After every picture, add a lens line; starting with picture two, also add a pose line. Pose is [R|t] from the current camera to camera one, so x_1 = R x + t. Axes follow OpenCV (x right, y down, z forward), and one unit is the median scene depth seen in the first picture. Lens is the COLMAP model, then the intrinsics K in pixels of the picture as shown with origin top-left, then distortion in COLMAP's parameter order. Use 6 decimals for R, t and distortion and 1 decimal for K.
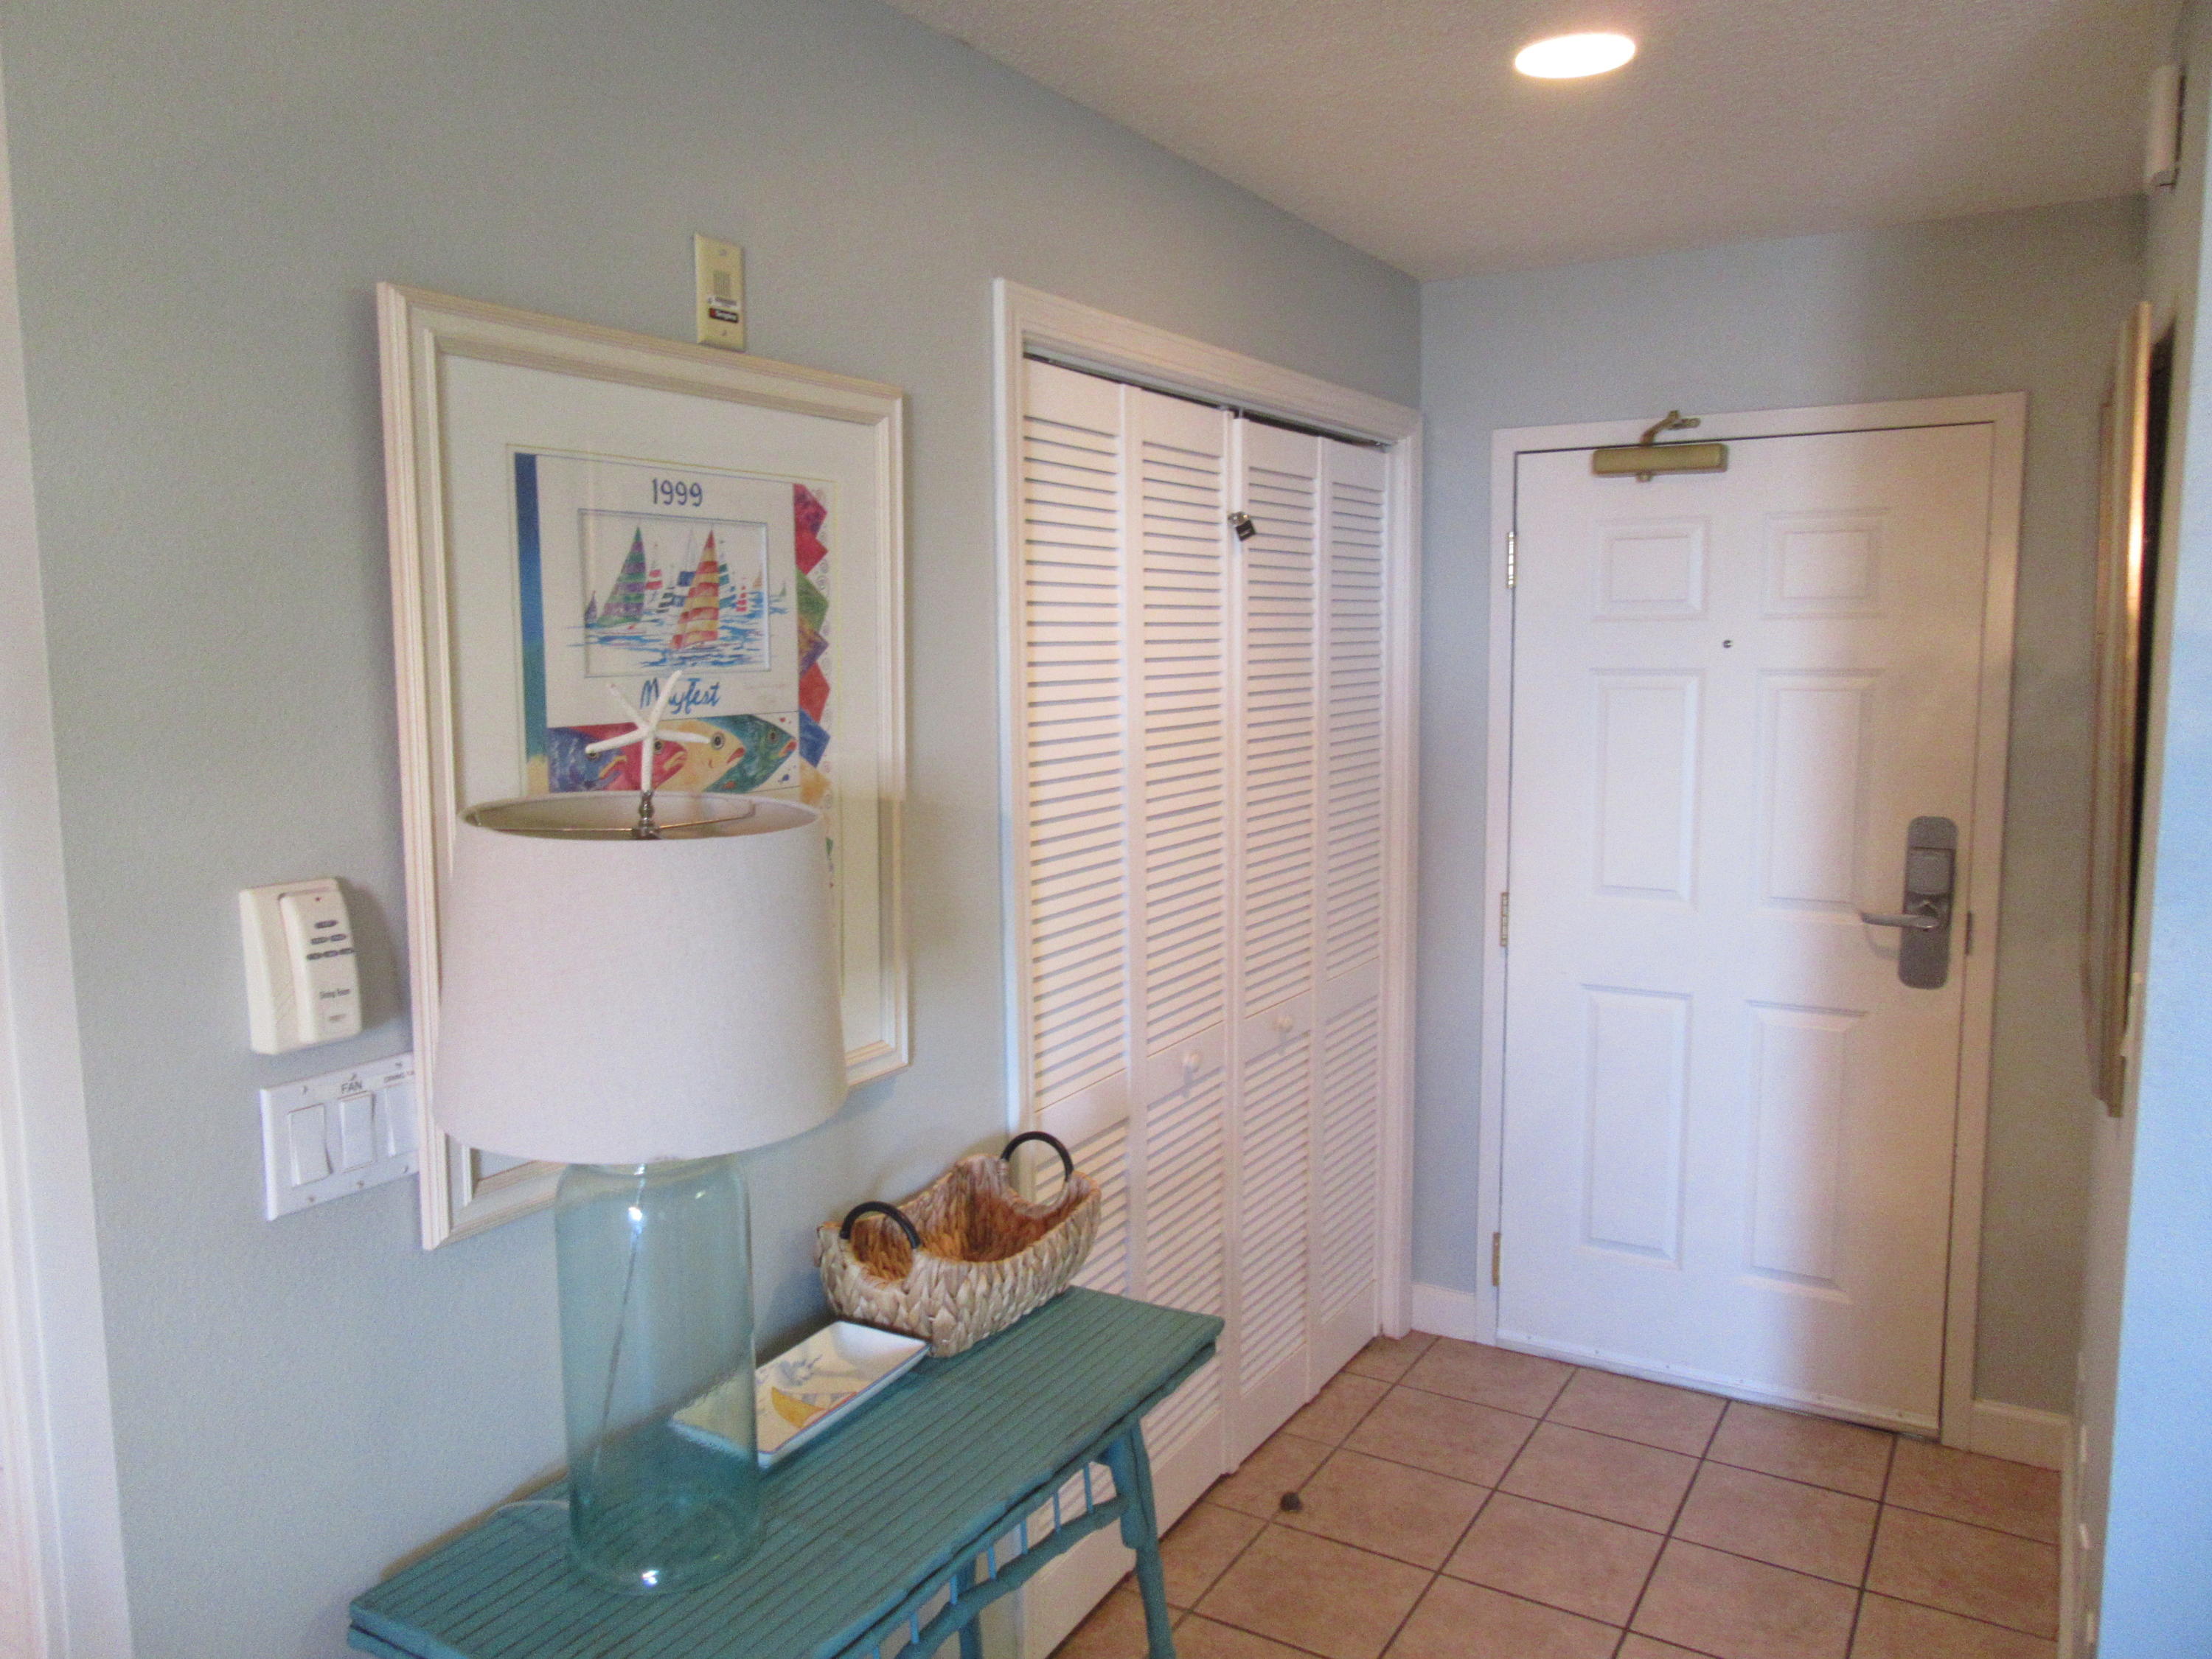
lens RADIAL K [[1649.6, 0, 1108.9], [0, 1649.6, 840.0], [0, 0, 1]] dist [0.003919, 0.000090]
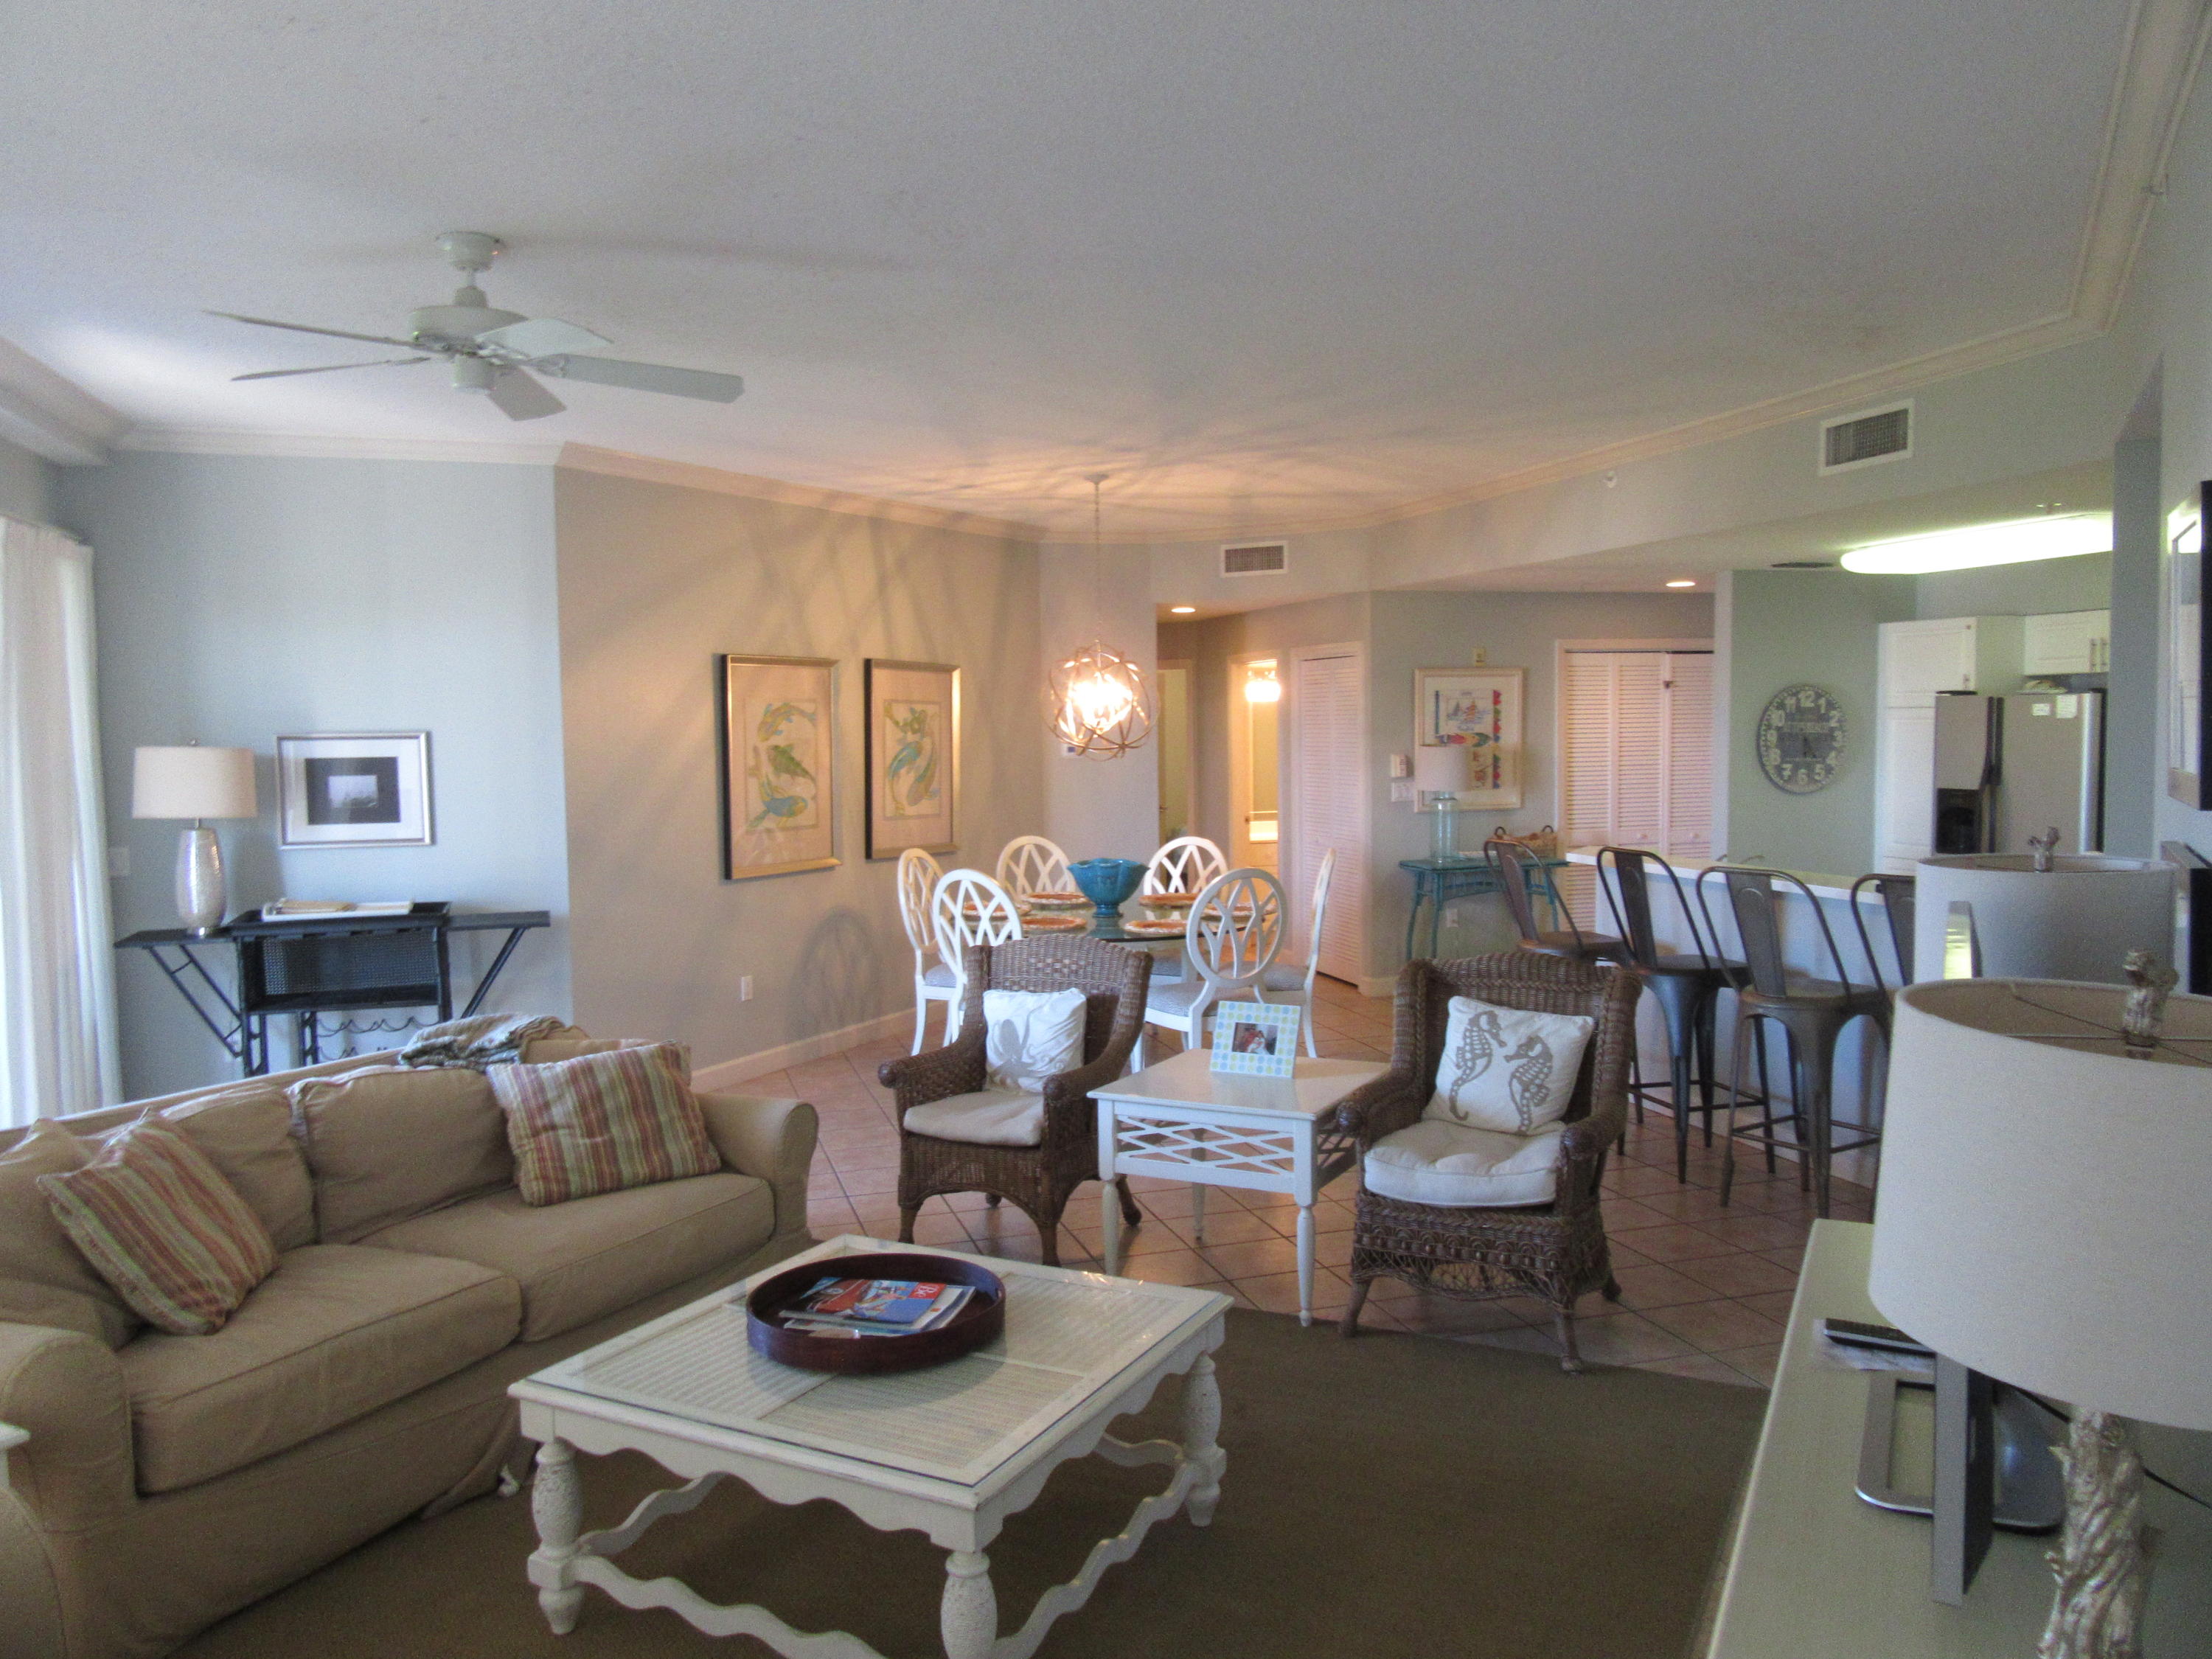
lens RADIAL K [[1649.6, 0, 1108.9], [0, 1649.6, 840.0], [0, 0, 1]] dist [0.003919, 0.000090]
pose [[0.723192, 0.047332, -0.689023, 2.546068], [-0.076840, 0.996969, -0.012164, 0.419009], [0.686359, 0.061741, 0.724637, -3.603715]]
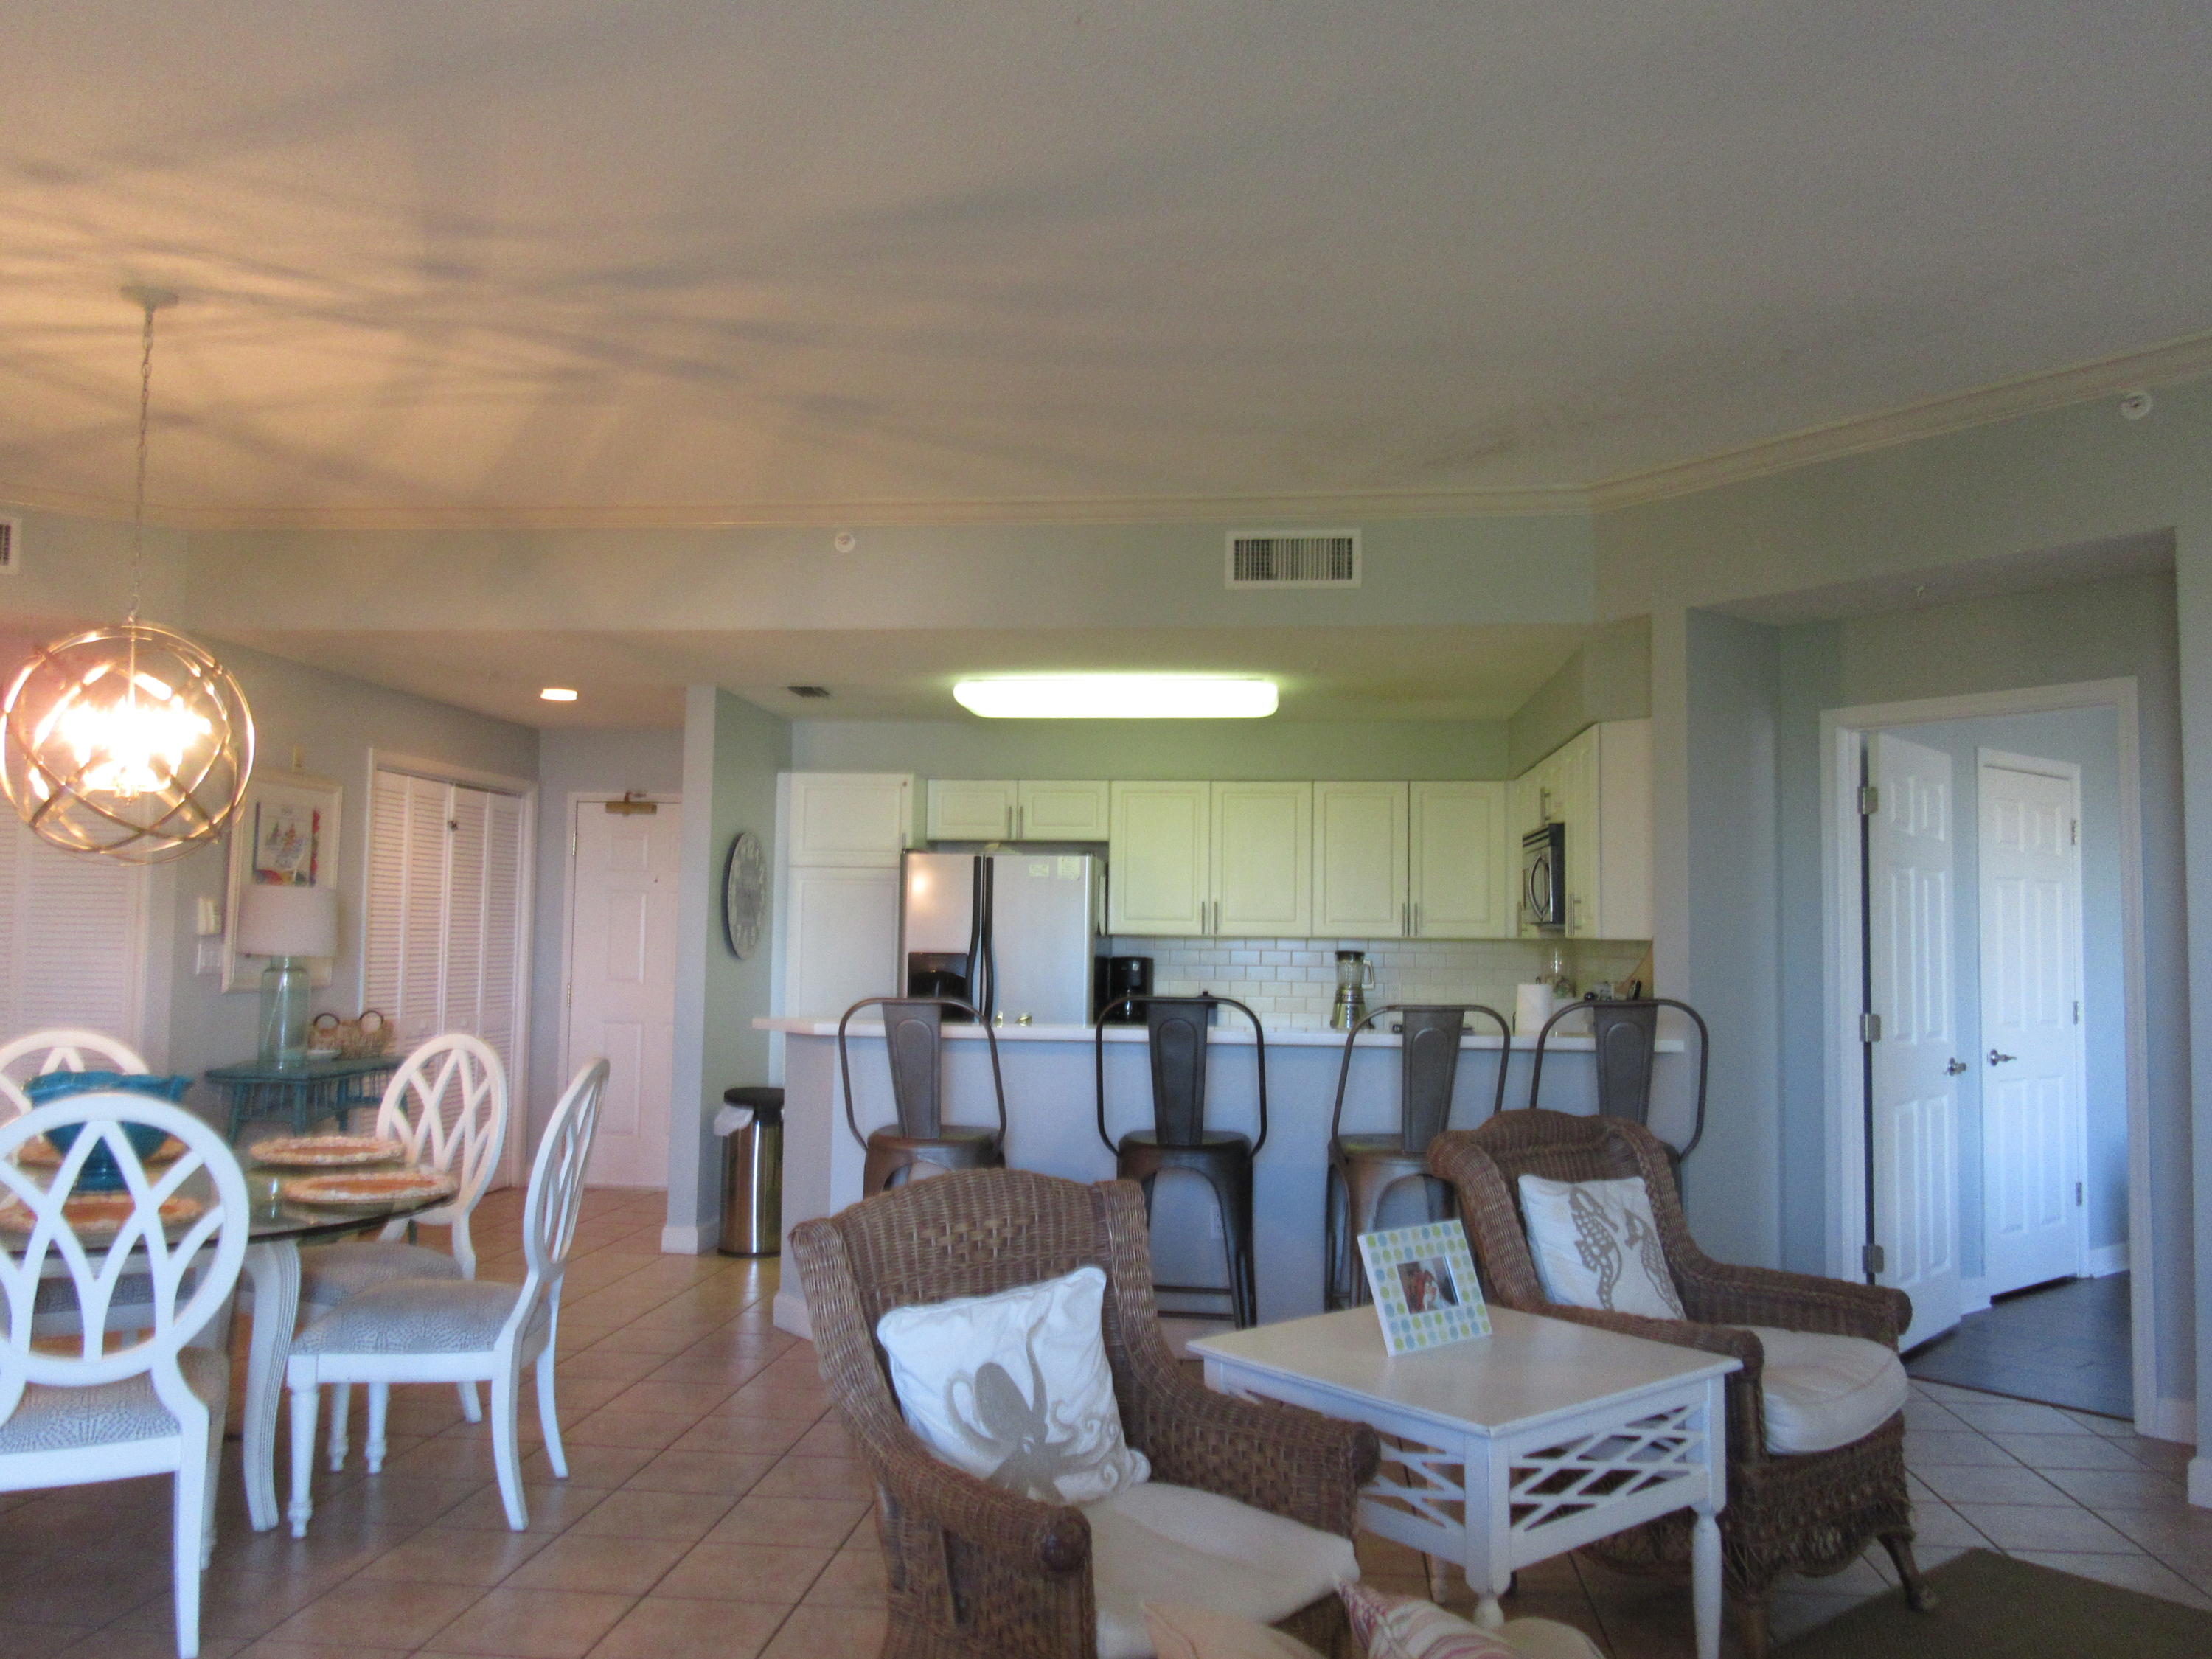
lens RADIAL K [[1711.8, 0, 1106.0], [0, 1711.8, 829.5], [0, 0, 1]] dist [-0.010114, -0.004727]
pose [[0.913487, 0.046637, 0.404185, -0.111064], [0.030017, 0.982977, -0.181262, 0.542184], [-0.405758, 0.177713, 0.896537, -2.962892]]
